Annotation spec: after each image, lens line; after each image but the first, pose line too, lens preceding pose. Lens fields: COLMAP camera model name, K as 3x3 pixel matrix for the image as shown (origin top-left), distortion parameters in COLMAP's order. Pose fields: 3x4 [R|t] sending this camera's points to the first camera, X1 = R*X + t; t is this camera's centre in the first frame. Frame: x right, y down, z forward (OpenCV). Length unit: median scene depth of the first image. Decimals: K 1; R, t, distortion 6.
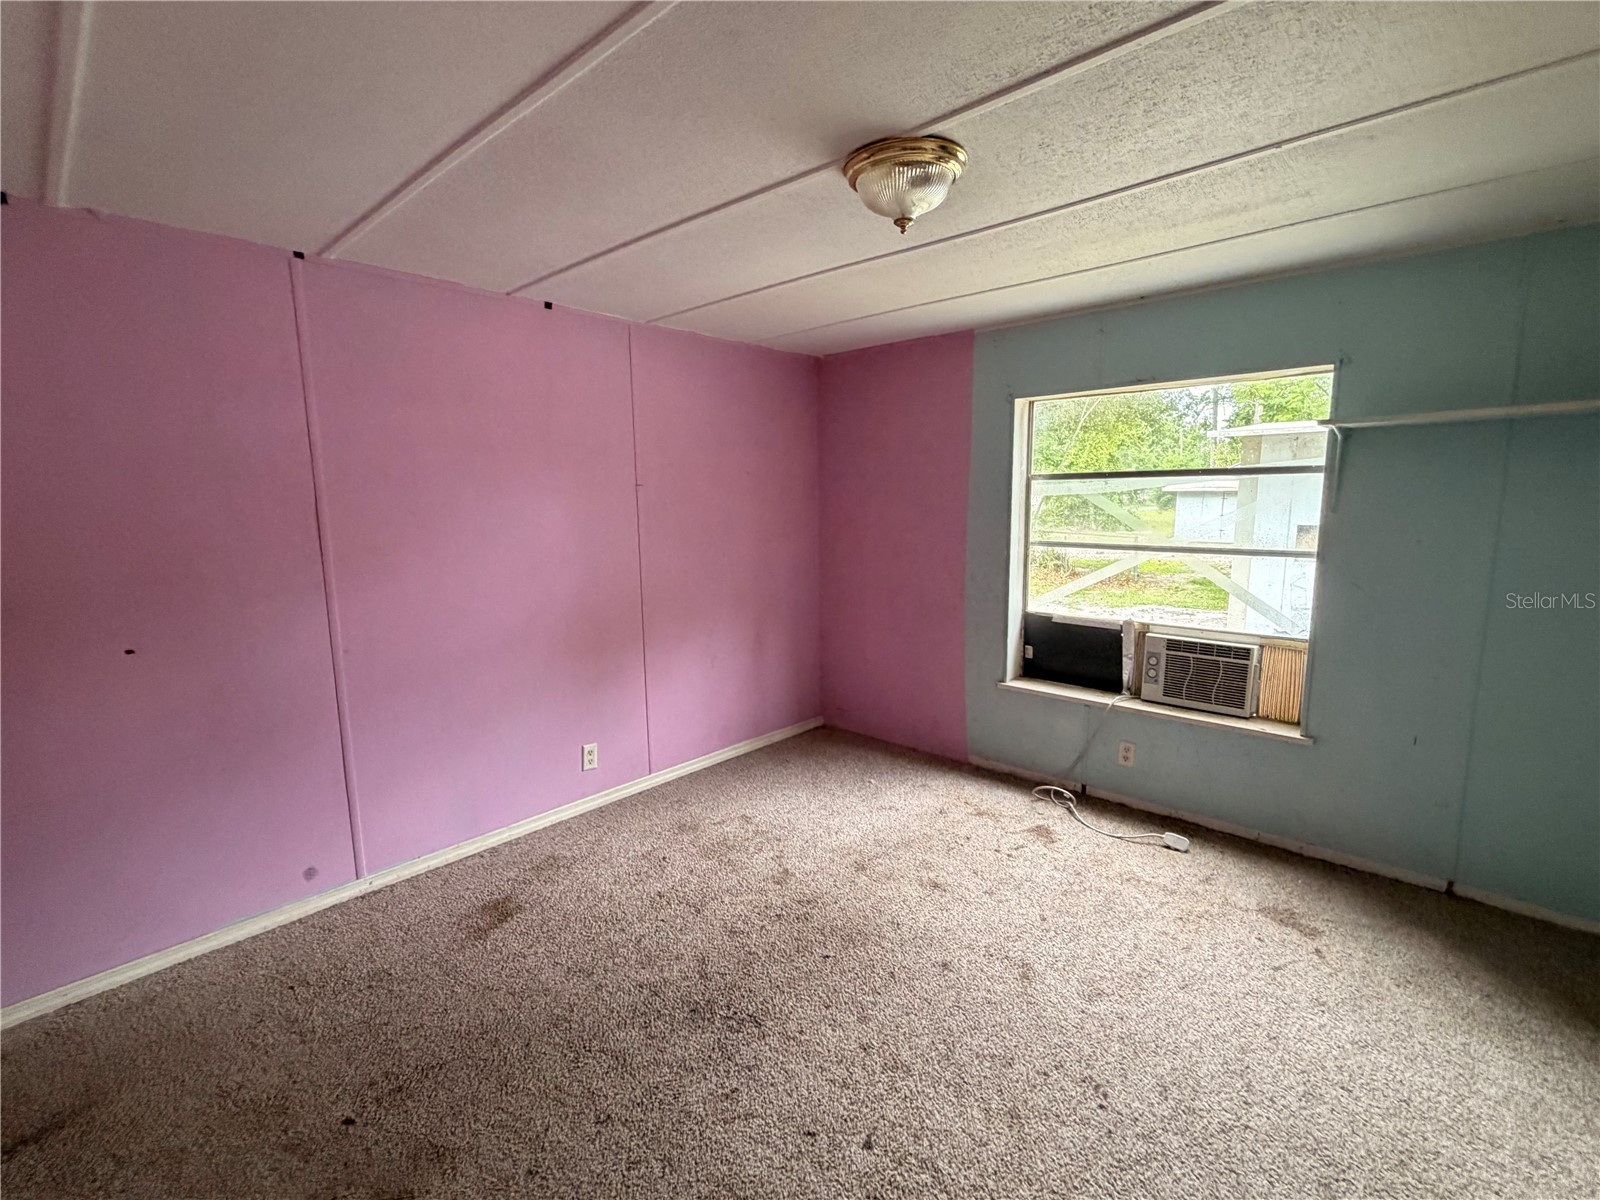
lens RADIAL K [[706.6, 0, 769.8], [0, 706.6, 584.6], [0, 0, 1]] dist [0.006512, 0.000533]
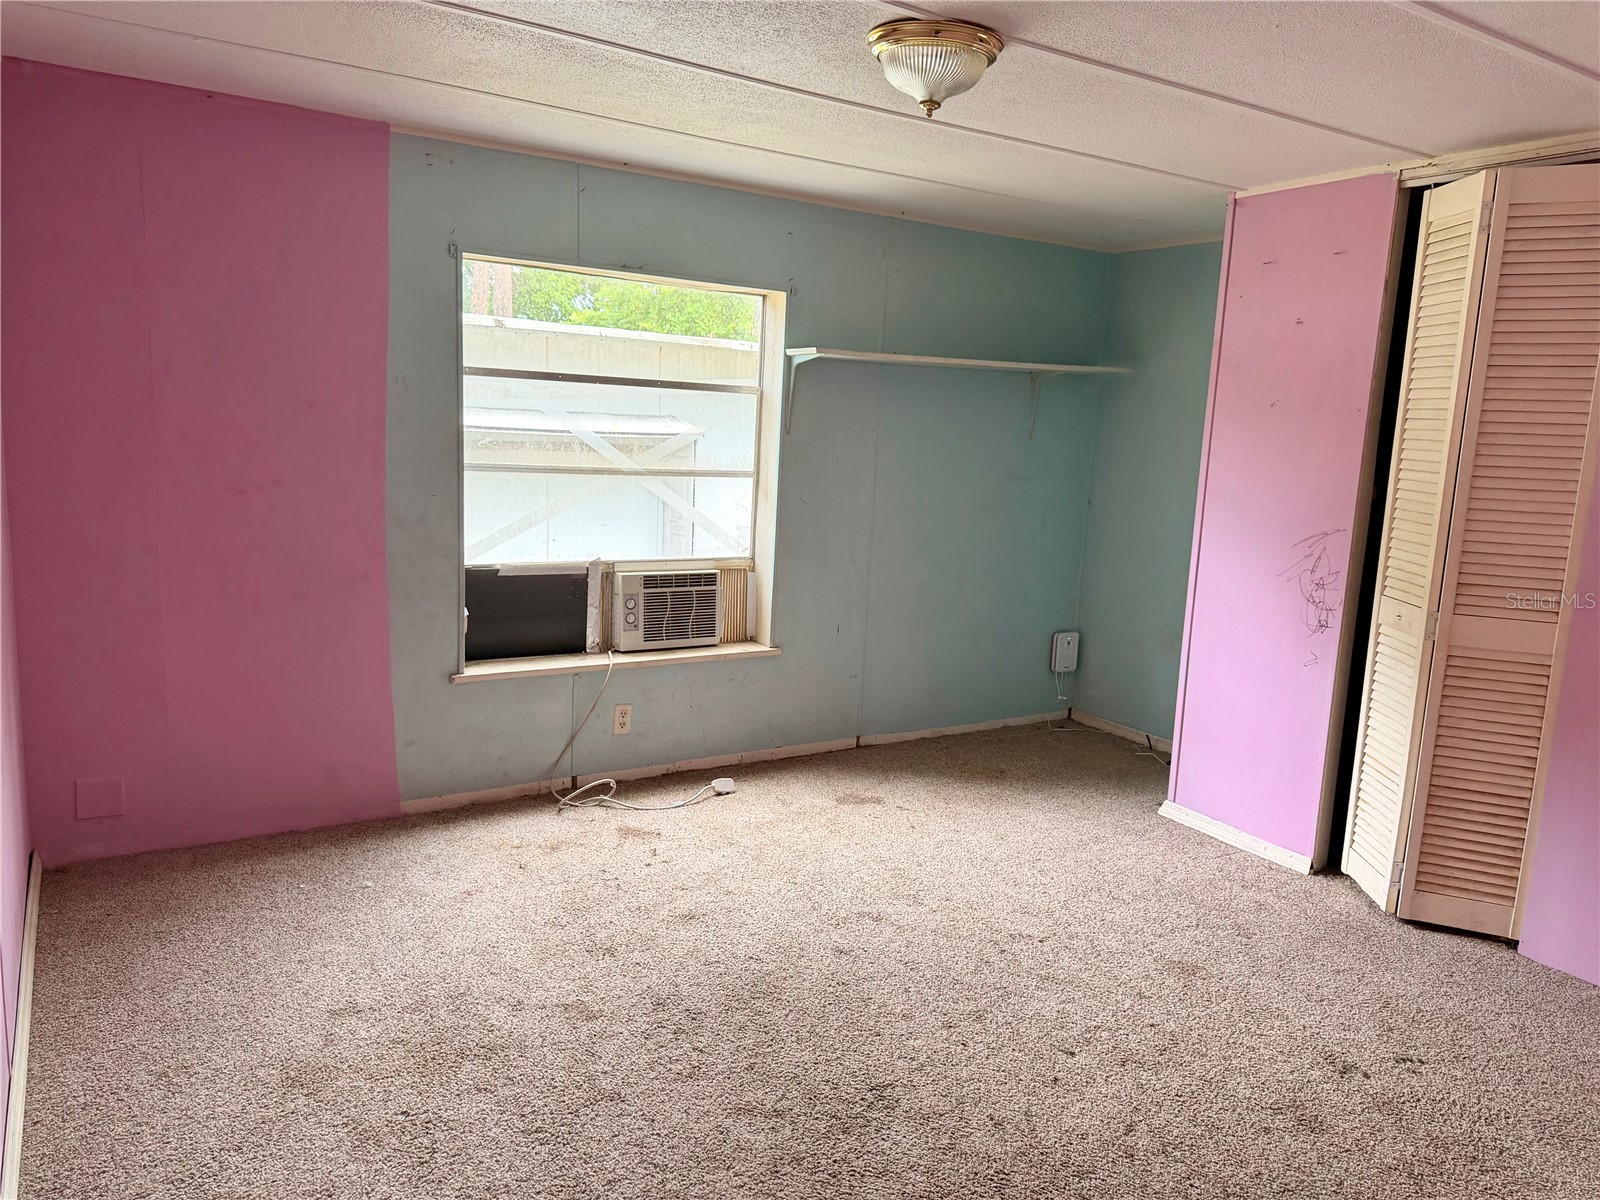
lens RADIAL K [[1127.8, 0, 816.4], [0, 1127.8, 592.2], [0, 0, 1]] dist [0.059529, -0.070646]
pose [[0.244388, -0.123512, 0.961779, -0.710896], [0.071205, 0.991463, 0.109231, -0.038519], [-0.967060, 0.041789, 0.251096, 0.446950]]
